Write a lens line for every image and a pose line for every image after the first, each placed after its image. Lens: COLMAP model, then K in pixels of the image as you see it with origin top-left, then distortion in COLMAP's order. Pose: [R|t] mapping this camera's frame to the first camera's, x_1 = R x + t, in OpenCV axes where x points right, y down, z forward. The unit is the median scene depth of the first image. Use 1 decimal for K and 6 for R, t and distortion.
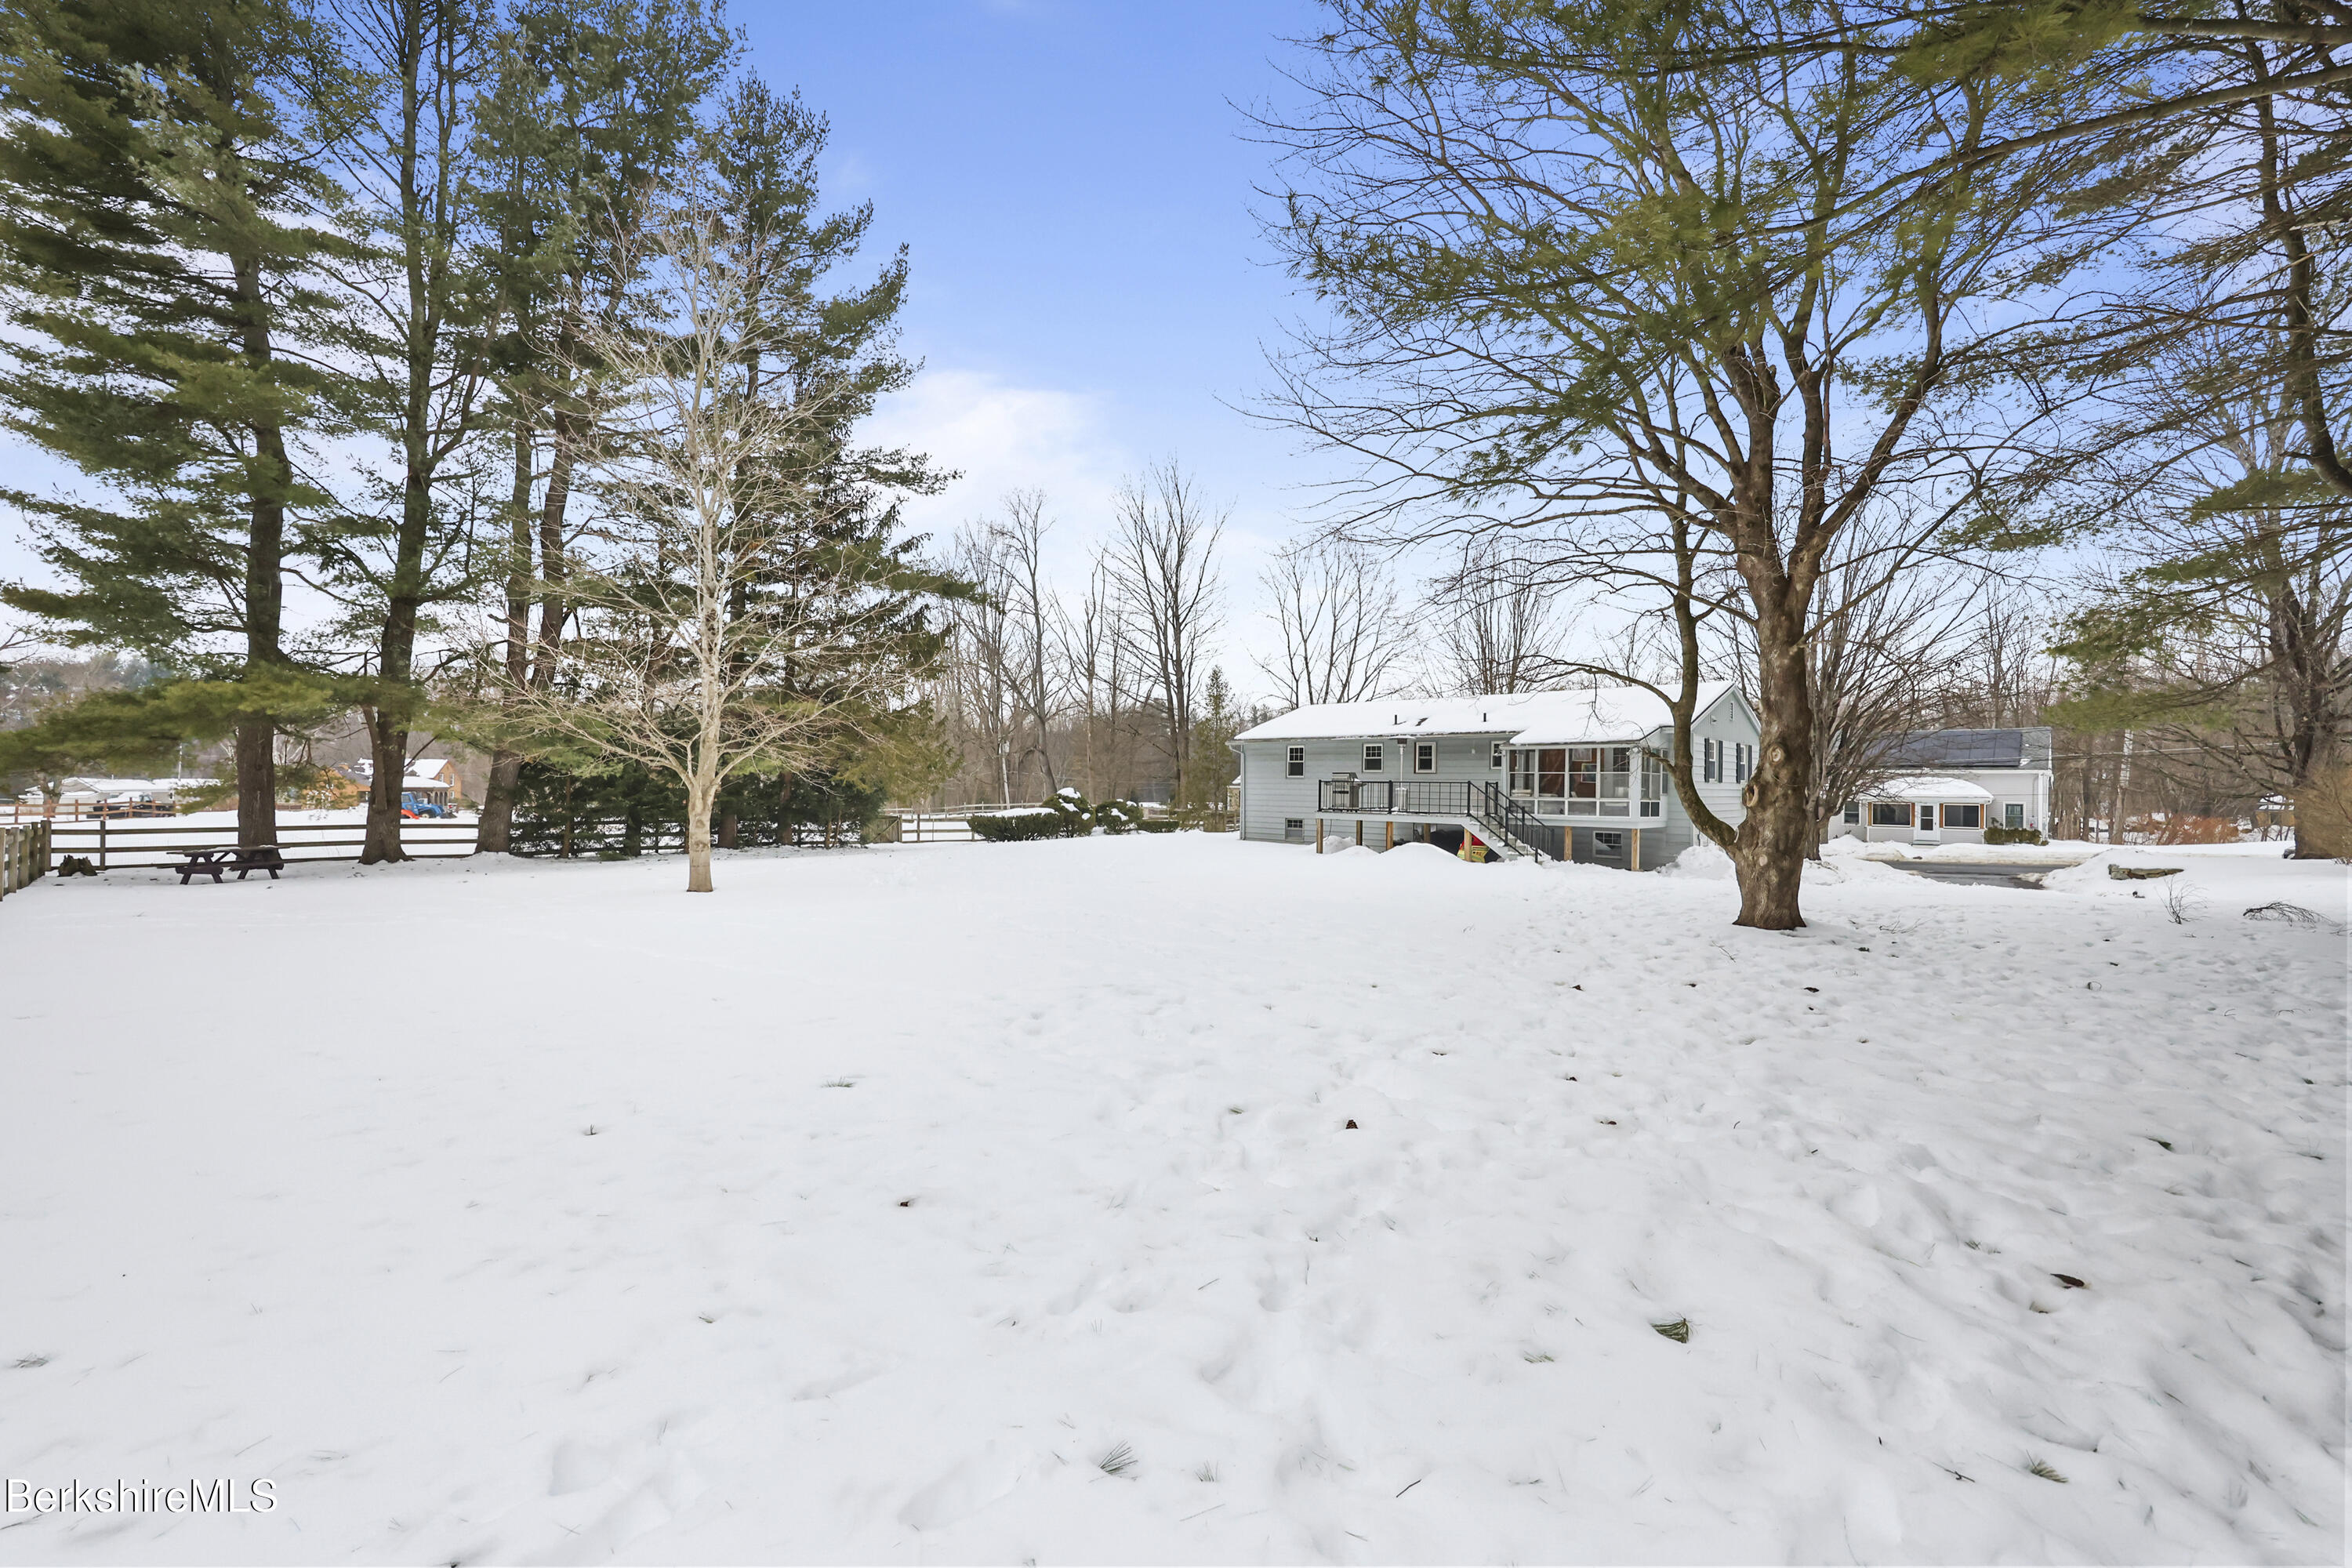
lens RADIAL K [[949.7, 0, 1183.0], [0, 949.7, 785.5], [0, 0, 1]] dist [-0.000400, -0.000296]
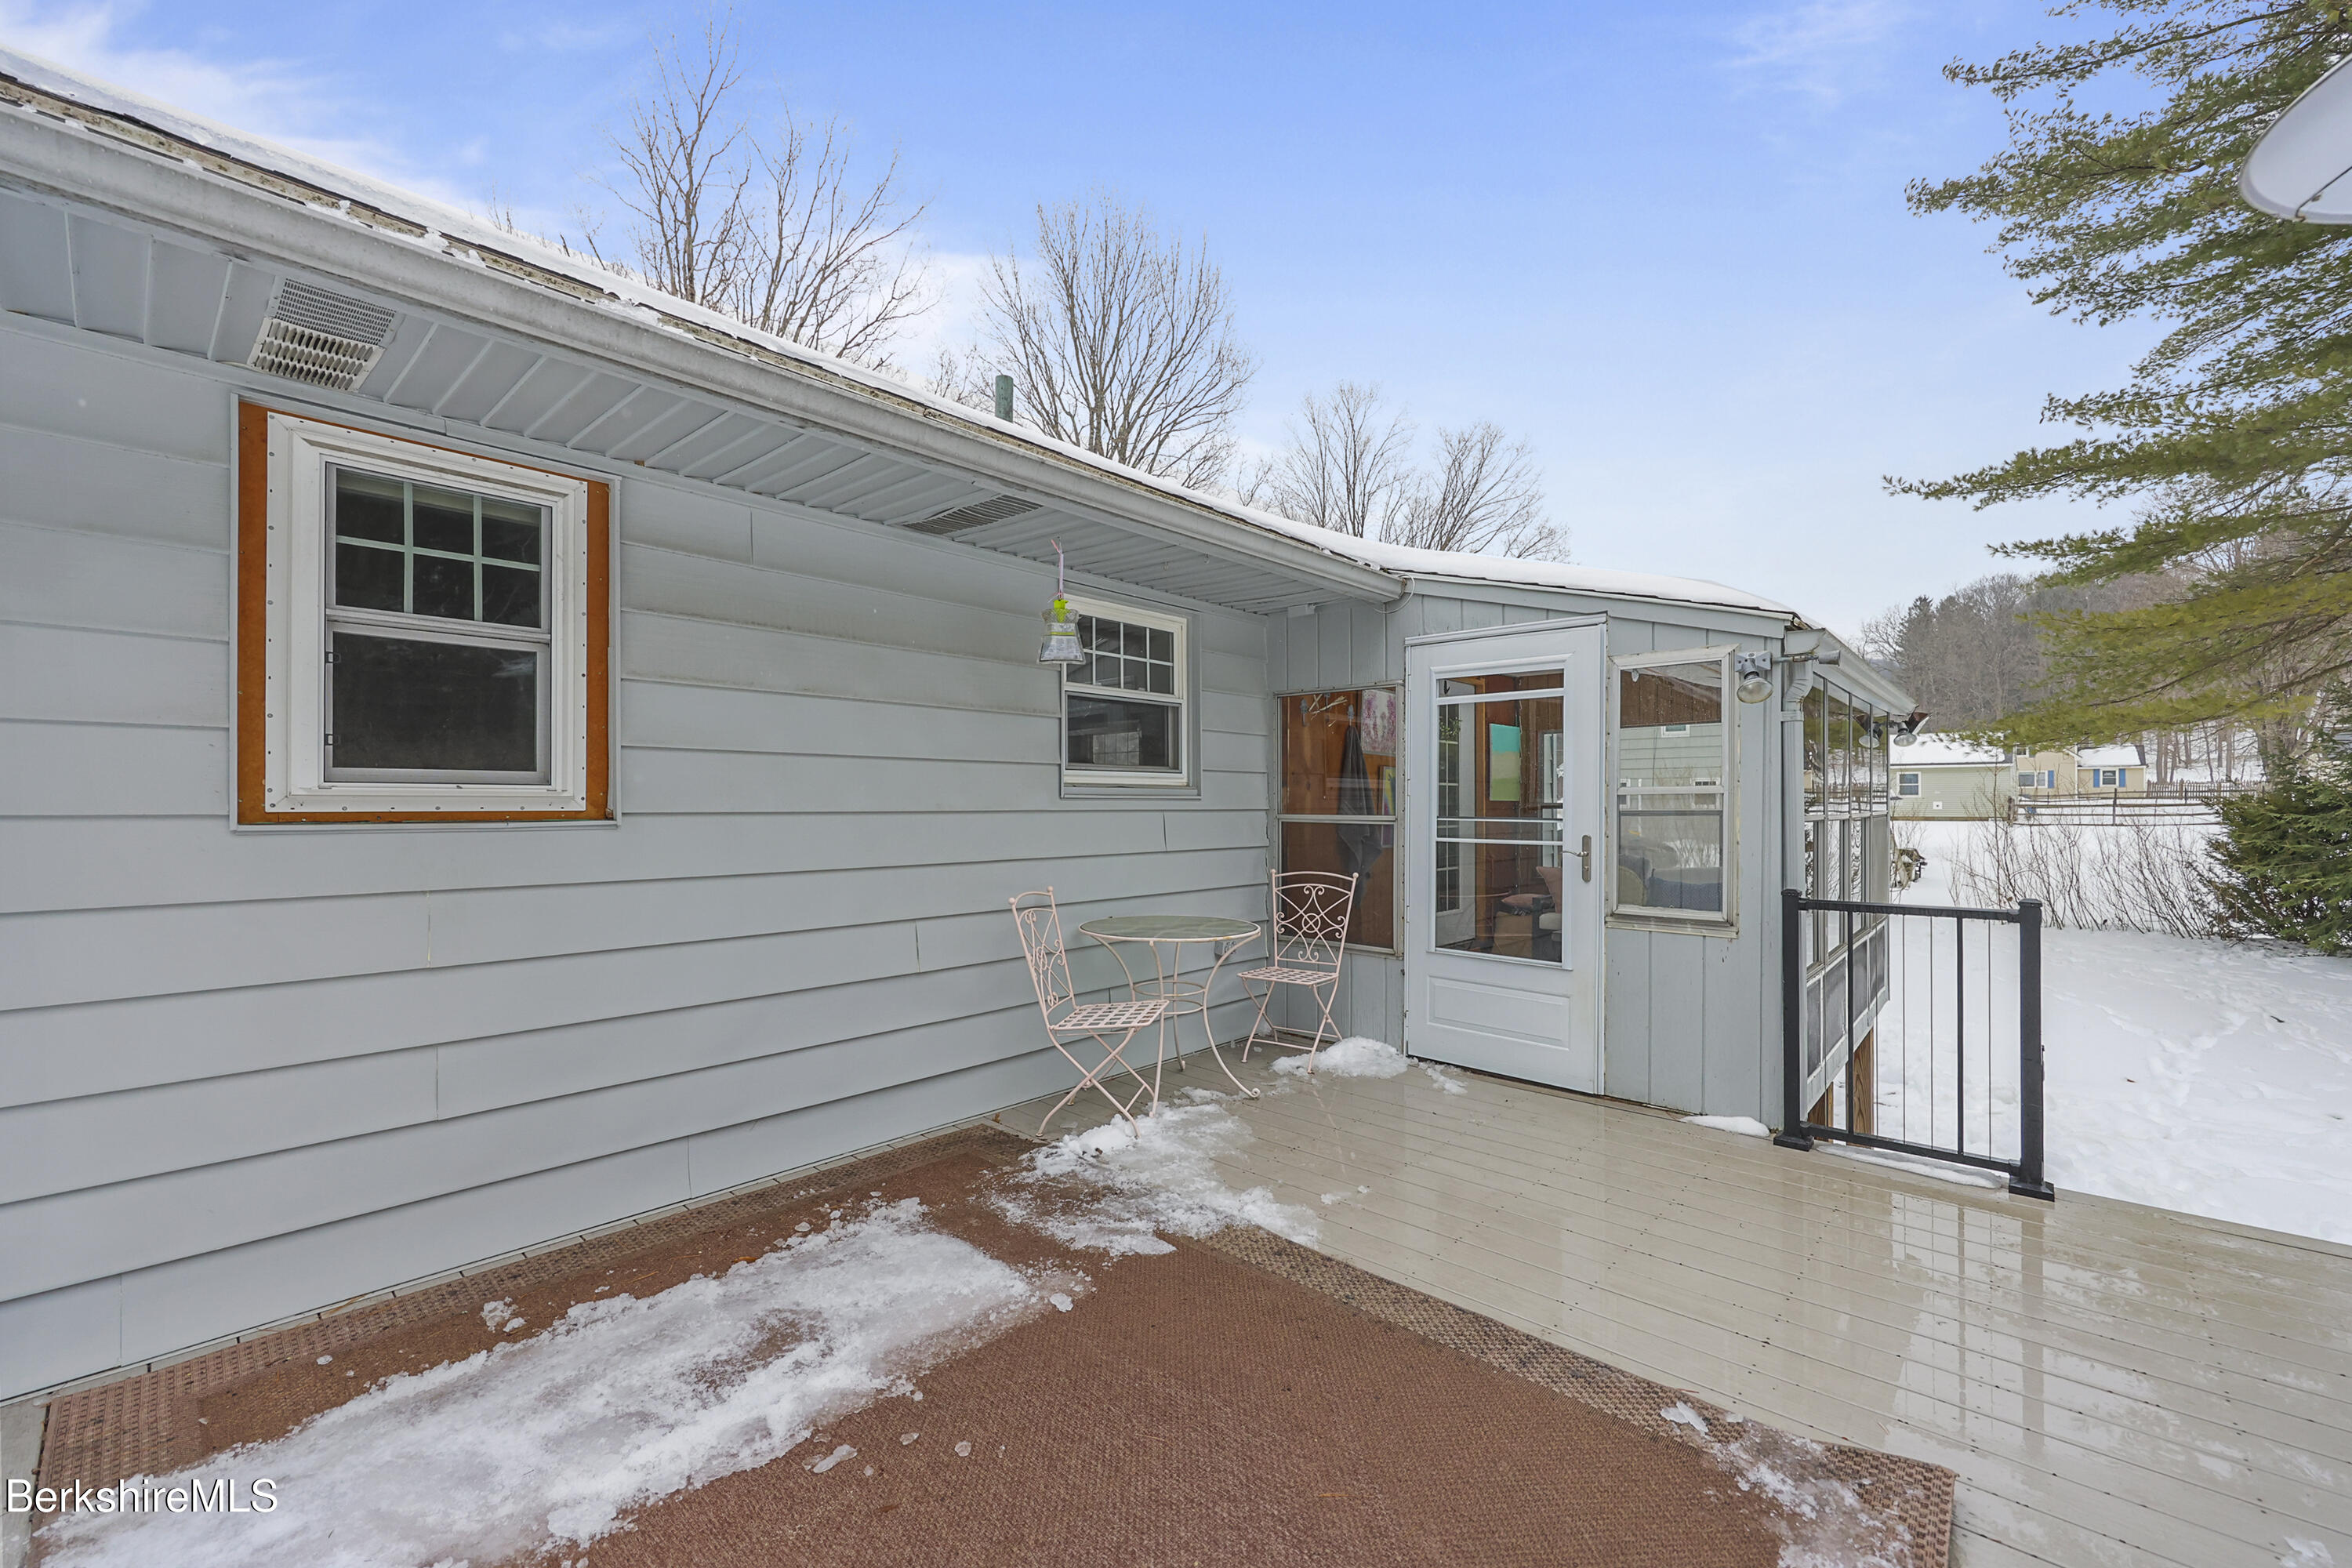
lens RADIAL K [[949.7, 0, 1183.0], [0, 949.7, 785.5], [0, 0, 1]] dist [-0.000400, -0.000296]
pose [[-0.013527, 0.005282, 0.999895, 0.163334], [0.000349, 0.999986, -0.005277, -0.014799], [-0.999908, 0.000277, -0.013529, 0.896353]]
